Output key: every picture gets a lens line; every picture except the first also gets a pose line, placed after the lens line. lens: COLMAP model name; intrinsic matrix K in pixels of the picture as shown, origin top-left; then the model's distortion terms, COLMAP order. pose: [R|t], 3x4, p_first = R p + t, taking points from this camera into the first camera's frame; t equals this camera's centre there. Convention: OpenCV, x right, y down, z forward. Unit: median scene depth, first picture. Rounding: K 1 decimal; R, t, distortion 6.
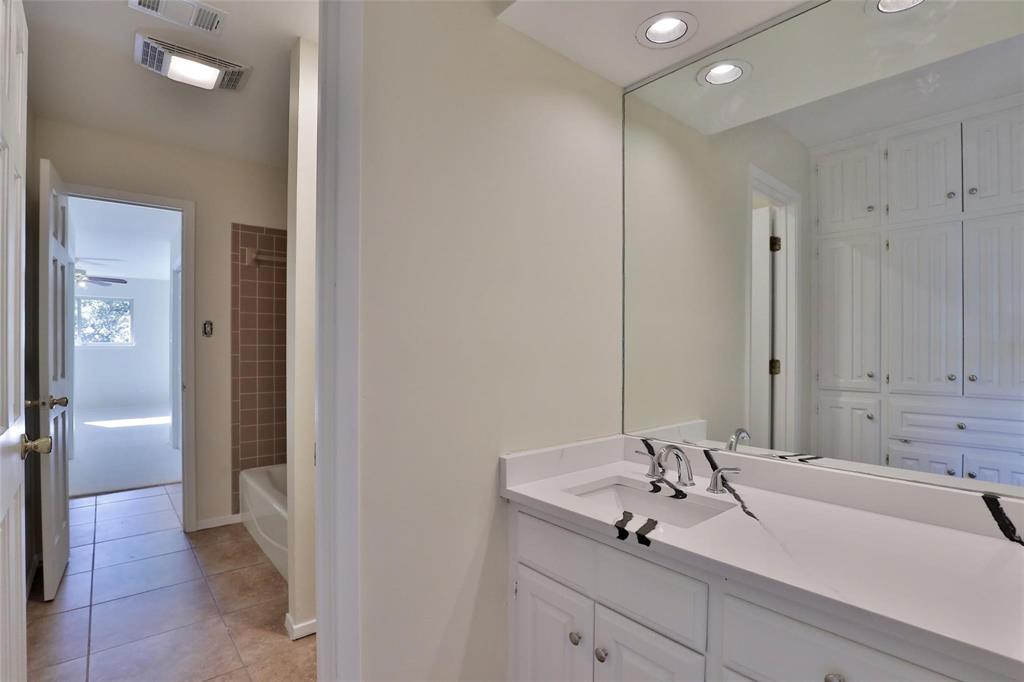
lens RADIAL K [[490.9, 0, 521.4], [0, 490.9, 346.7], [0, 0, 1]] dist [-0.003140, -0.000326]
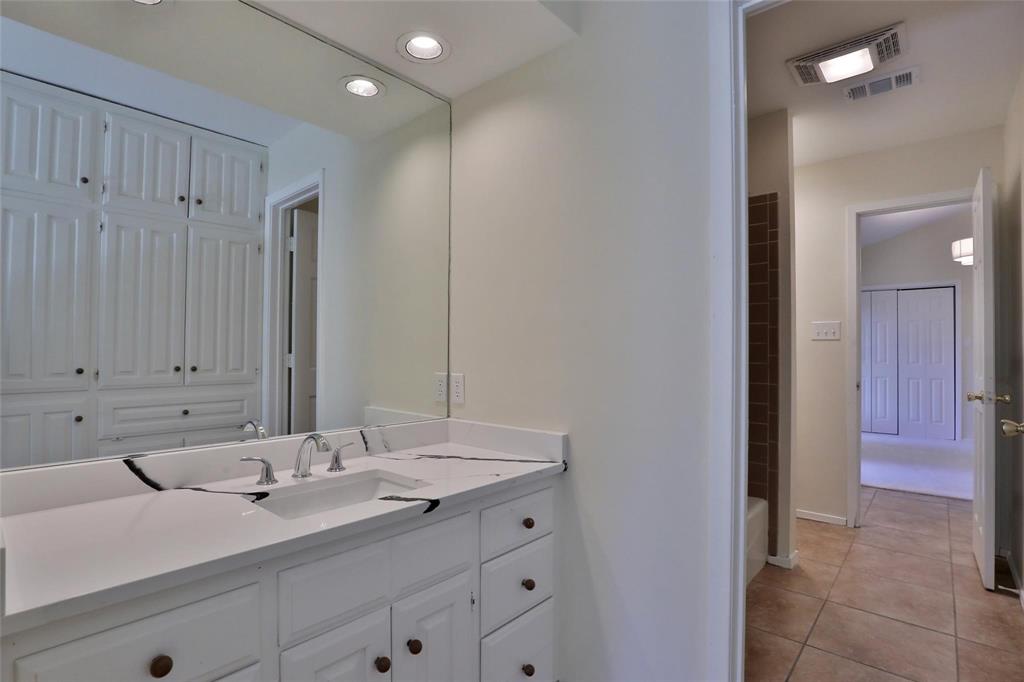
lens RADIAL K [[490.9, 0, 521.5], [0, 490.9, 345.1], [0, 0, 1]] dist [-0.003140, -0.000326]
pose [[-0.143781, 0.021133, 0.989384, -0.351731], [-0.011757, 0.999665, -0.023062, 0.022680], [-0.989540, -0.014949, -0.143485, 0.391827]]
